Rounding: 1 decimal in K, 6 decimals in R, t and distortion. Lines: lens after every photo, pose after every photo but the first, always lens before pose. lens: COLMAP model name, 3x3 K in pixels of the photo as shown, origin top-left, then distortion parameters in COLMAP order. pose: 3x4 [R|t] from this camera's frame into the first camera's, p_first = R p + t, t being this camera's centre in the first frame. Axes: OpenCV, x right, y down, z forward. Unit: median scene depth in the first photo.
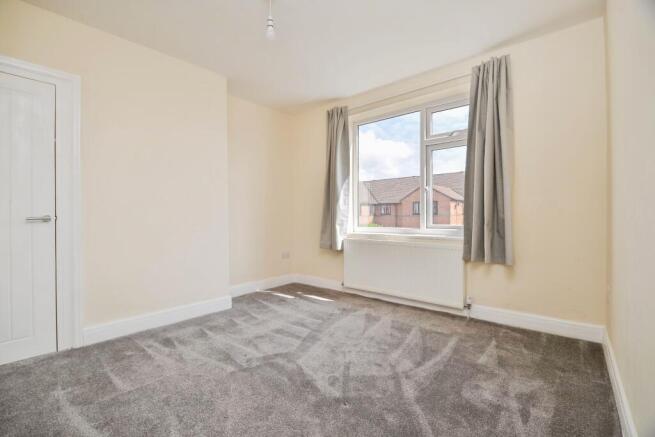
lens RADIAL K [[288.5, 0, 327.5], [0, 288.5, 218.5], [0, 0, 1]] dist [-0.000435, -0.024339]
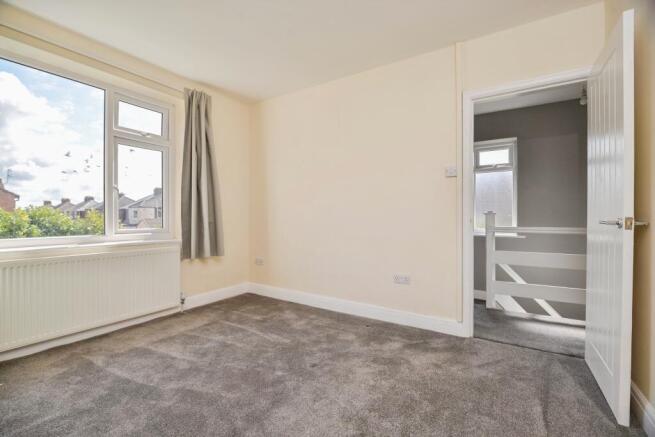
lens RADIAL K [[288.5, 0, 327.5], [0, 288.5, 218.5], [0, 0, 1]] dist [-0.000435, -0.024339]
pose [[-0.145643, -0.002409, 0.989334, -0.675238], [0.004853, 0.999983, 0.003150, -0.014227], [-0.989325, 0.005260, -0.145629, 0.597977]]
